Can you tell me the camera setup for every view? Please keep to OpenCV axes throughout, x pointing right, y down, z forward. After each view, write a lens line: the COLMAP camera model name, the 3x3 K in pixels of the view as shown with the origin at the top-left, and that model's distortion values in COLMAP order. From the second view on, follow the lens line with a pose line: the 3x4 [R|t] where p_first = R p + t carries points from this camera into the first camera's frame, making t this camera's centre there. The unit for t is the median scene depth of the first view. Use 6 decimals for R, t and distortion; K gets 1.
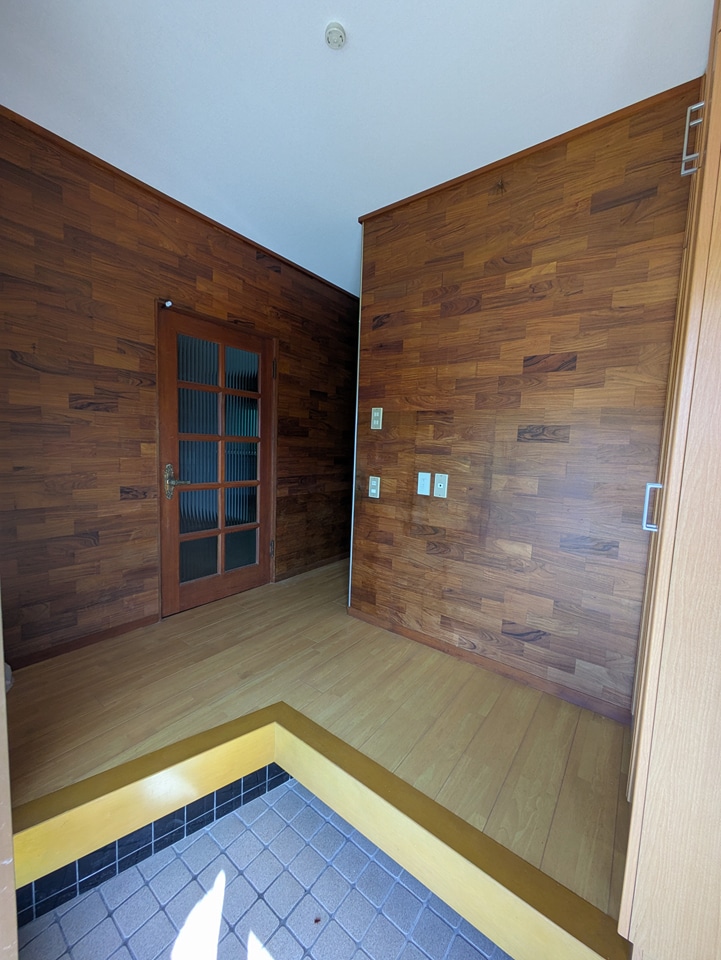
lens RADIAL K [[379.7, 0, 359.4], [0, 379.7, 479.1], [0, 0, 1]] dist [-0.001875, 0.002062]
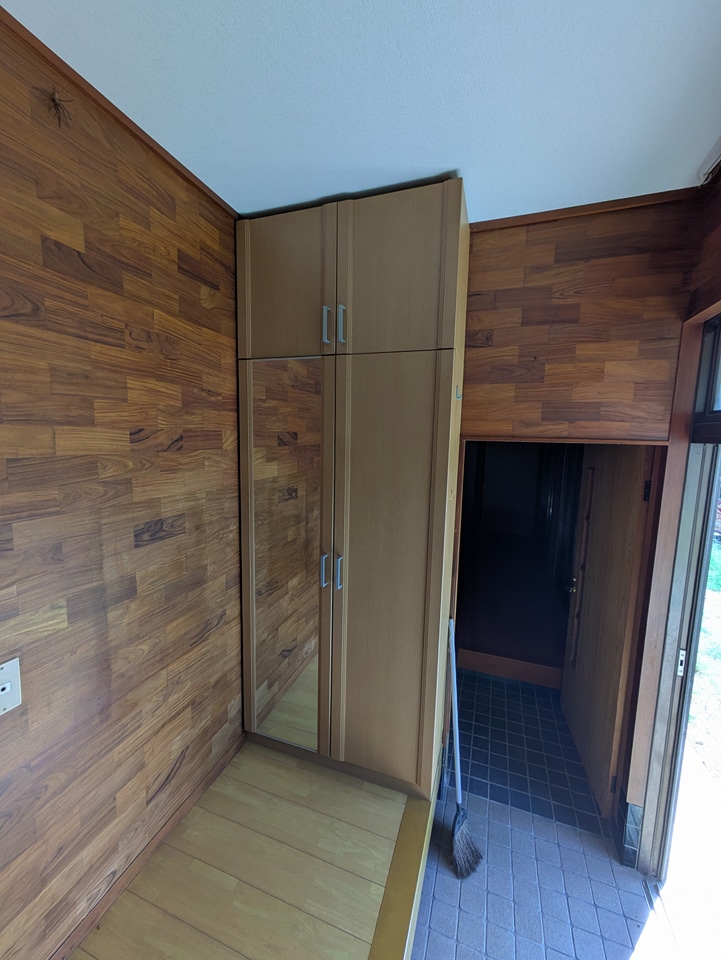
lens RADIAL K [[379.7, 0, 358.2], [0, 379.7, 482.4], [0, 0, 1]] dist [-0.001875, 0.002062]
pose [[-0.311902, -0.164057, 0.935843, -0.351960], [0.051631, 0.980598, 0.189110, -0.339200], [-0.948711, 0.107302, -0.297380, 0.838497]]
